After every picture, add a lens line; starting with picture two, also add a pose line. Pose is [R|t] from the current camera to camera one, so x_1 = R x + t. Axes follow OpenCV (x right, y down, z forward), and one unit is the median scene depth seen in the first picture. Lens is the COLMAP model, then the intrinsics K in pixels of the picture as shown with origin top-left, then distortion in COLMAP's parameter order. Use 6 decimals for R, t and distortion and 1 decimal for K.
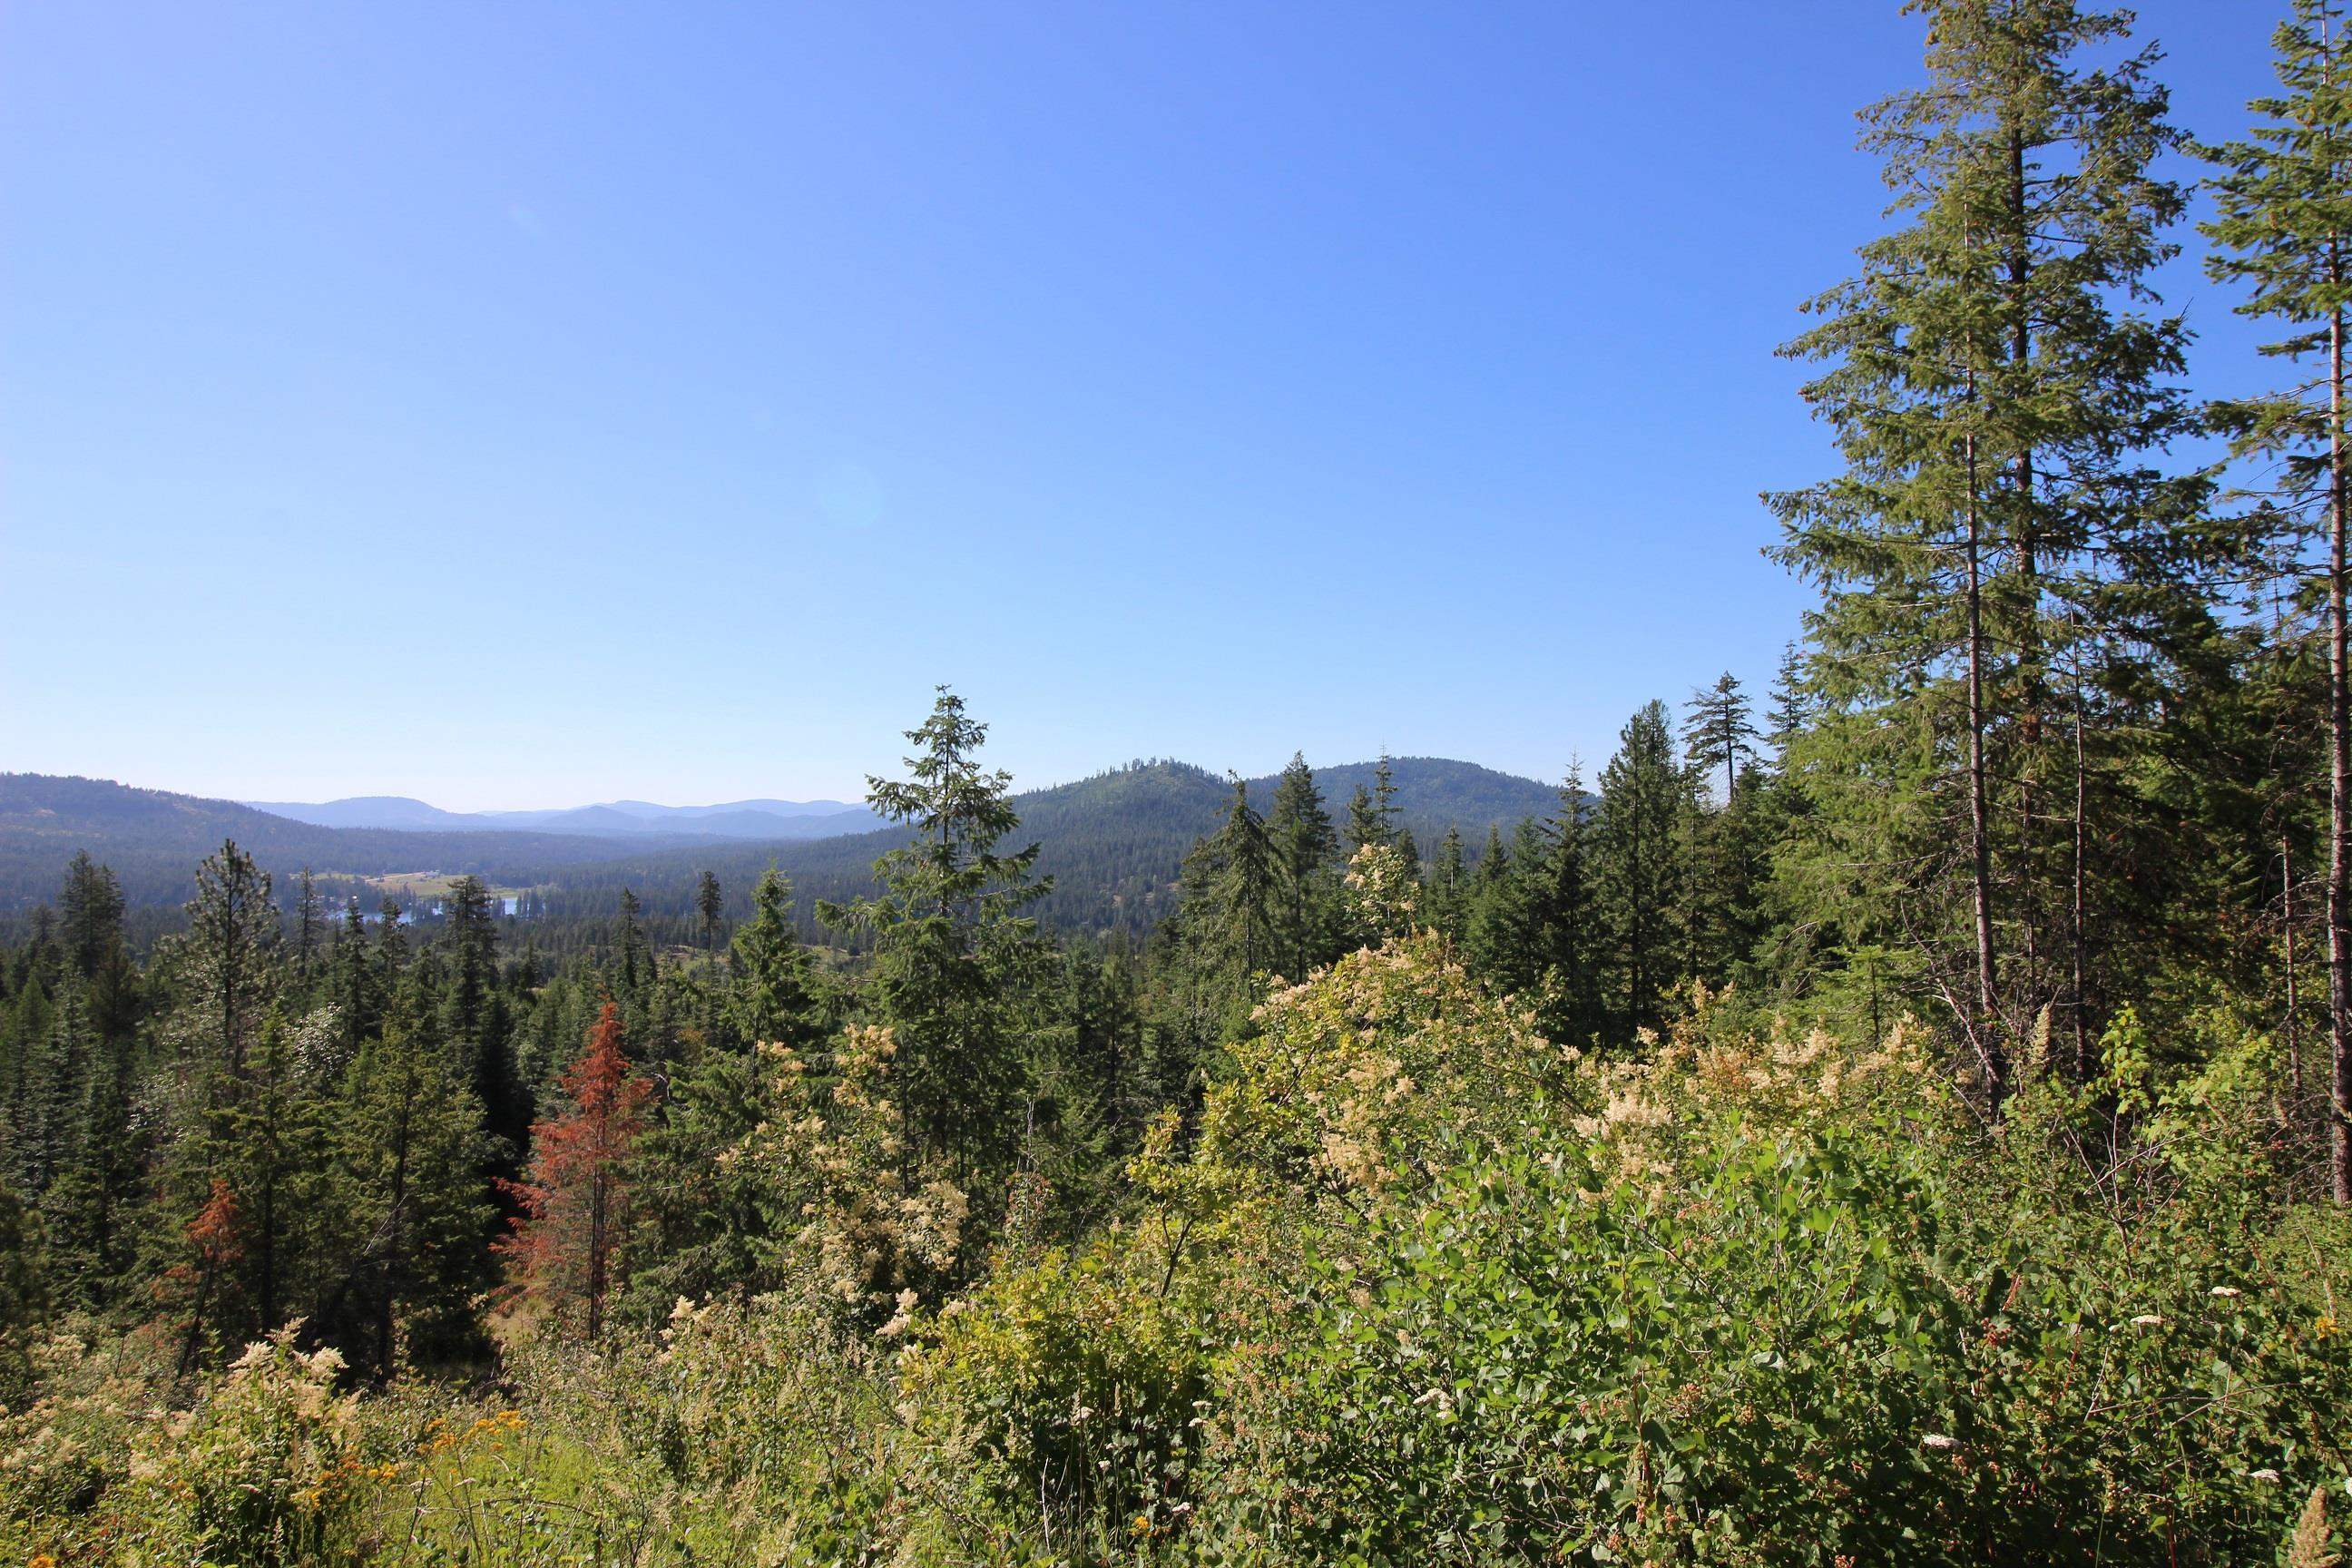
lens RADIAL K [[1394.0, 0, 1195.0], [0, 1394.0, 785.7], [0, 0, 1]] dist [0.003687, -0.013662]
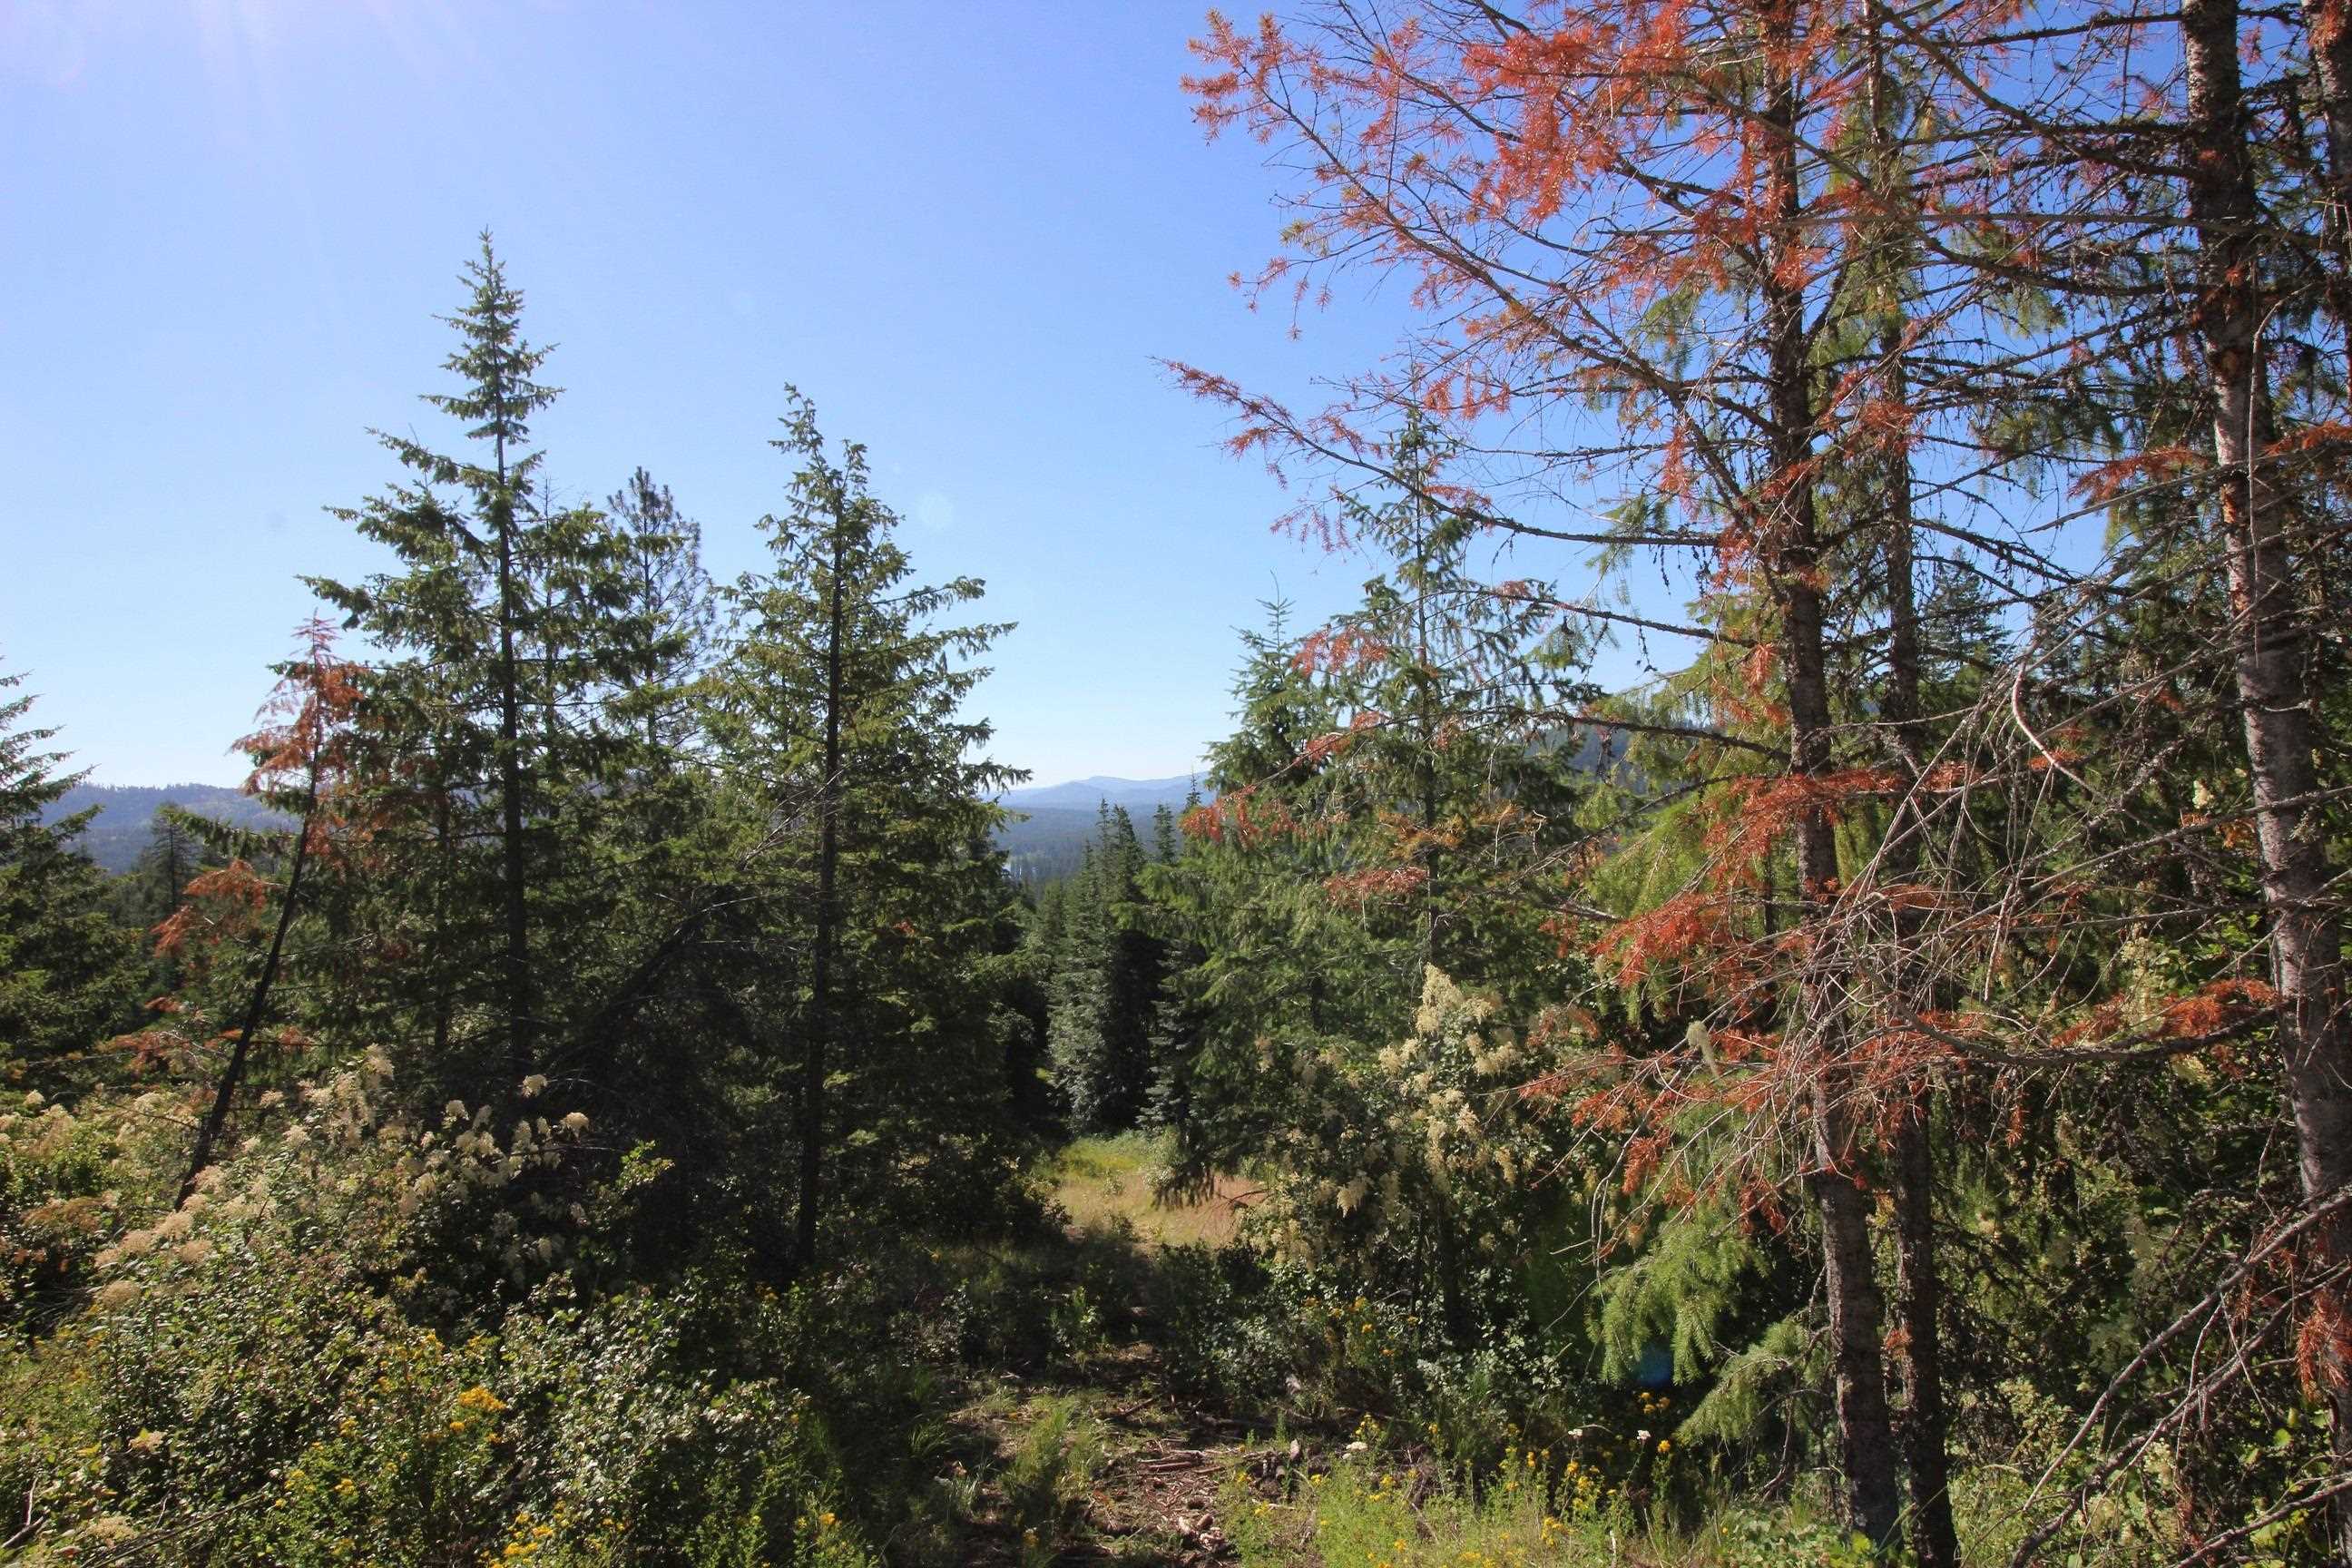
lens RADIAL K [[1394.0, 0, 1196.9], [0, 1394.0, 801.7], [0, 0, 1]] dist [0.003687, -0.013662]
pose [[0.948910, -0.031974, -0.313922, -1.302331], [0.043126, 0.998659, 0.028643, 1.073165], [0.312585, -0.040717, 0.949017, 2.456014]]
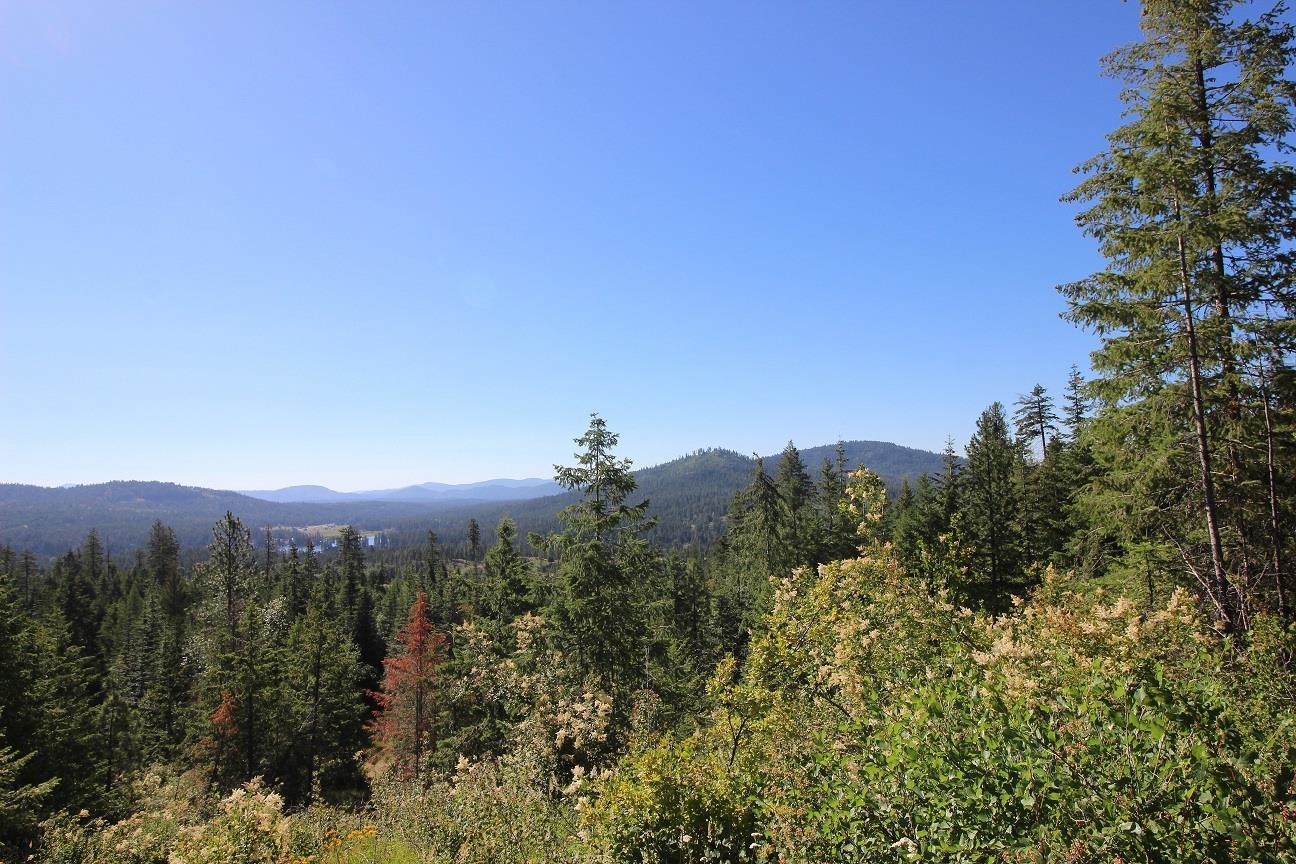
lens RADIAL K [[768.1, 0, 656.5], [0, 768.1, 429.4], [0, 0, 1]] dist [0.003687, -0.013662]
pose [[0.994181, -0.045601, -0.097597, -0.000778], [0.041198, 0.998060, -0.046670, -0.001328], [0.099536, 0.042377, 0.994131, 0.014878]]
